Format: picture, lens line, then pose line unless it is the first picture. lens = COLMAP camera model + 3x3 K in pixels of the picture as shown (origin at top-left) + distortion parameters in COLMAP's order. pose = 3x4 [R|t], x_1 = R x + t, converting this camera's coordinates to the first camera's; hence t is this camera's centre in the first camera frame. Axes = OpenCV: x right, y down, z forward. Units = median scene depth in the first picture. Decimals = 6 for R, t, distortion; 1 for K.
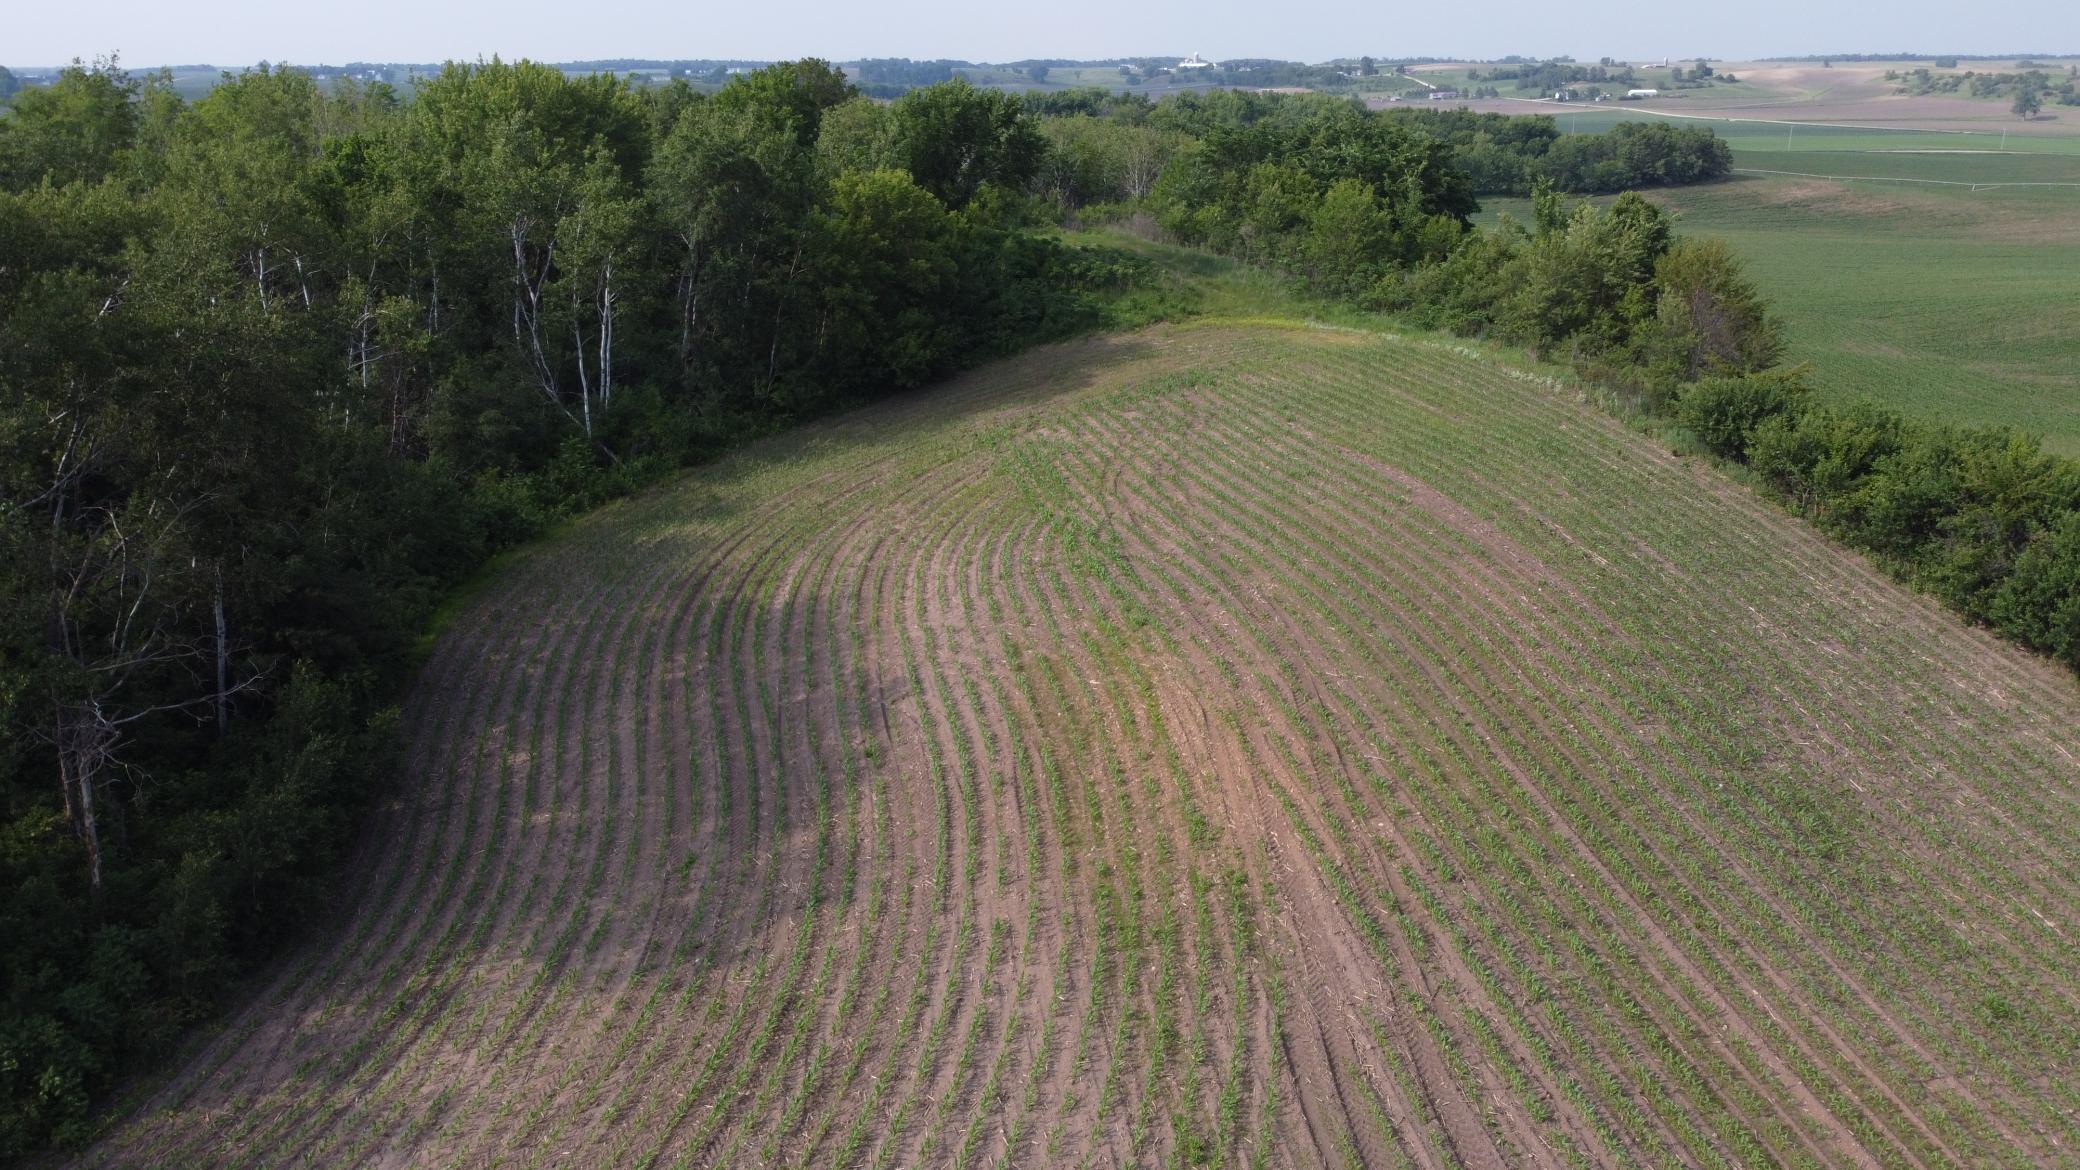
lens RADIAL K [[1551.8, 0, 1035.4], [0, 1551.8, 572.7], [0, 0, 1]] dist [-0.010849, 0.006171]
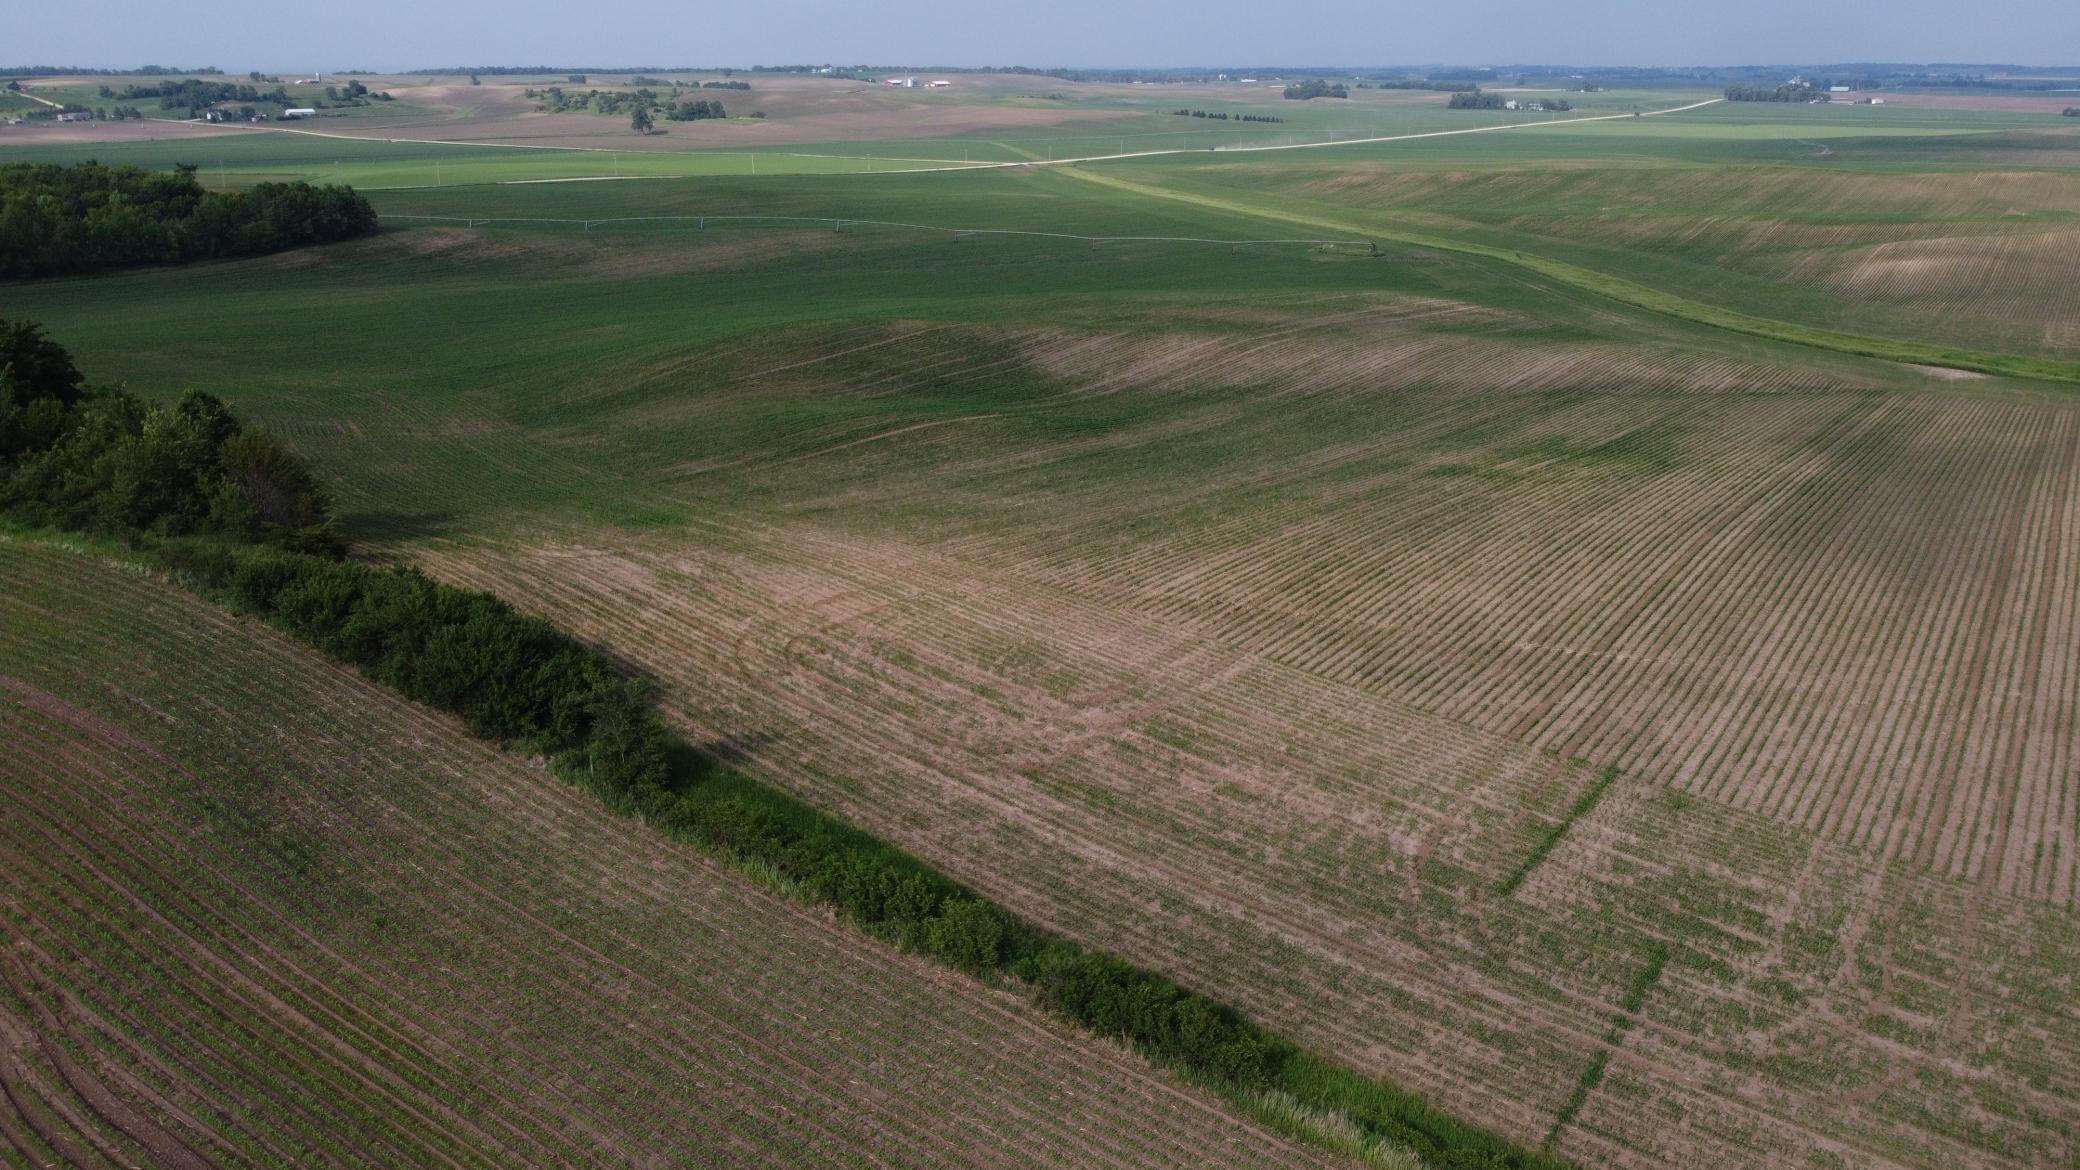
lens RADIAL K [[1551.8, 0, 1035.4], [0, 1551.8, 572.7], [0, 0, 1]] dist [-0.010849, 0.006171]
pose [[0.710584, -0.206420, 0.672652, -0.014076], [0.208219, 0.974870, 0.079203, -0.055196], [-0.672098, 0.083779, 0.735708, -0.420097]]
